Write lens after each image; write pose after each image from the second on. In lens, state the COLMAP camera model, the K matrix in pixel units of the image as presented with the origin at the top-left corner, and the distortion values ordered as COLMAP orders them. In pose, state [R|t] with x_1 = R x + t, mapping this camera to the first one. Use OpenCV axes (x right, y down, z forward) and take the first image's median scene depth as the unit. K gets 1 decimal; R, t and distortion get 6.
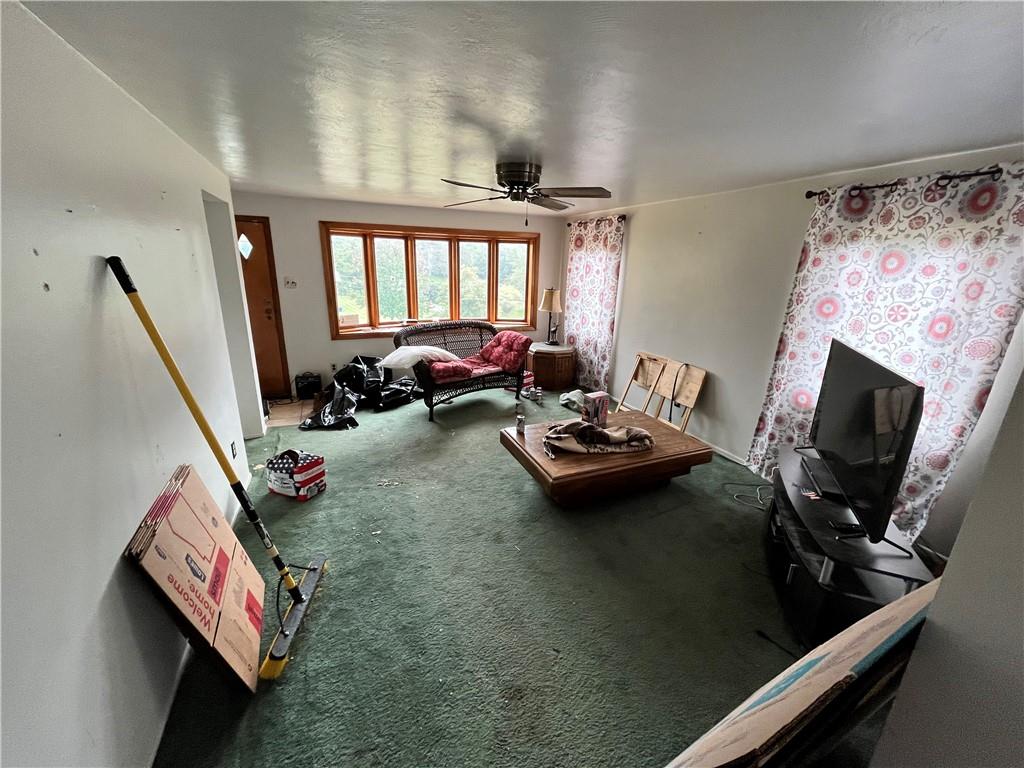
lens RADIAL K [[410.9, 0, 510.1], [0, 410.9, 385.1], [0, 0, 1]] dist [-0.003094, -0.000931]
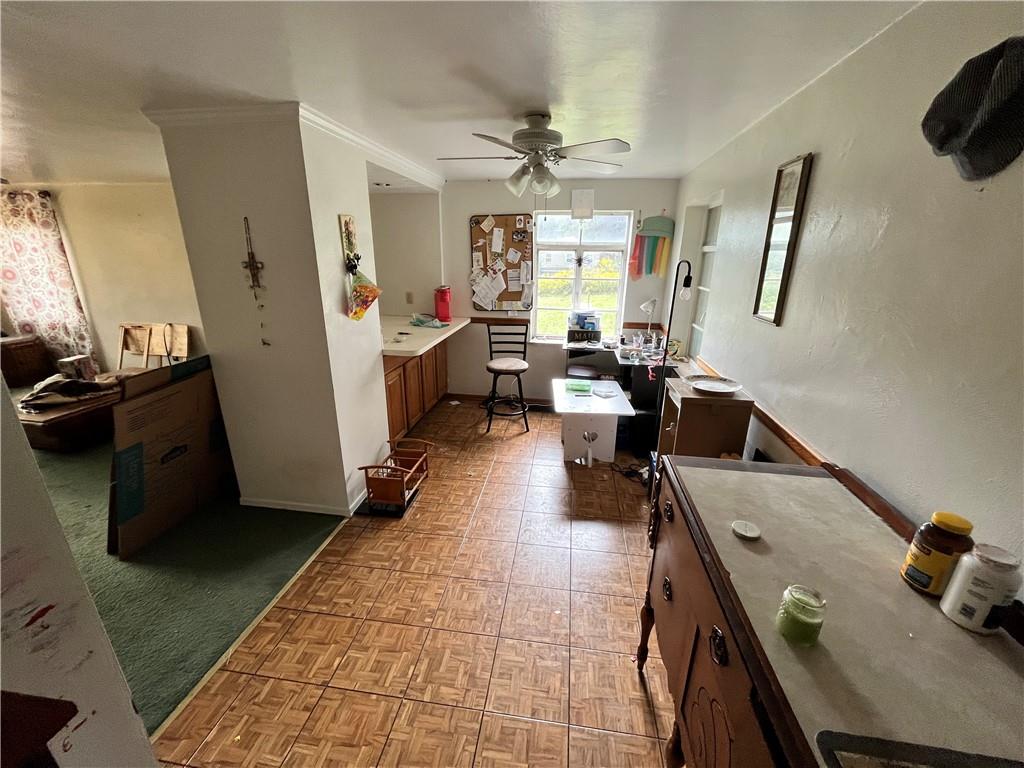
lens RADIAL K [[410.9, 0, 515.3], [0, 410.9, 383.9], [0, 0, 1]] dist [-0.003094, -0.000931]
pose [[0.521212, -0.277907, 0.806912, -0.055532], [0.241338, 0.954899, 0.172987, 0.130618], [-0.818593, 0.104575, 0.564774, -0.423480]]
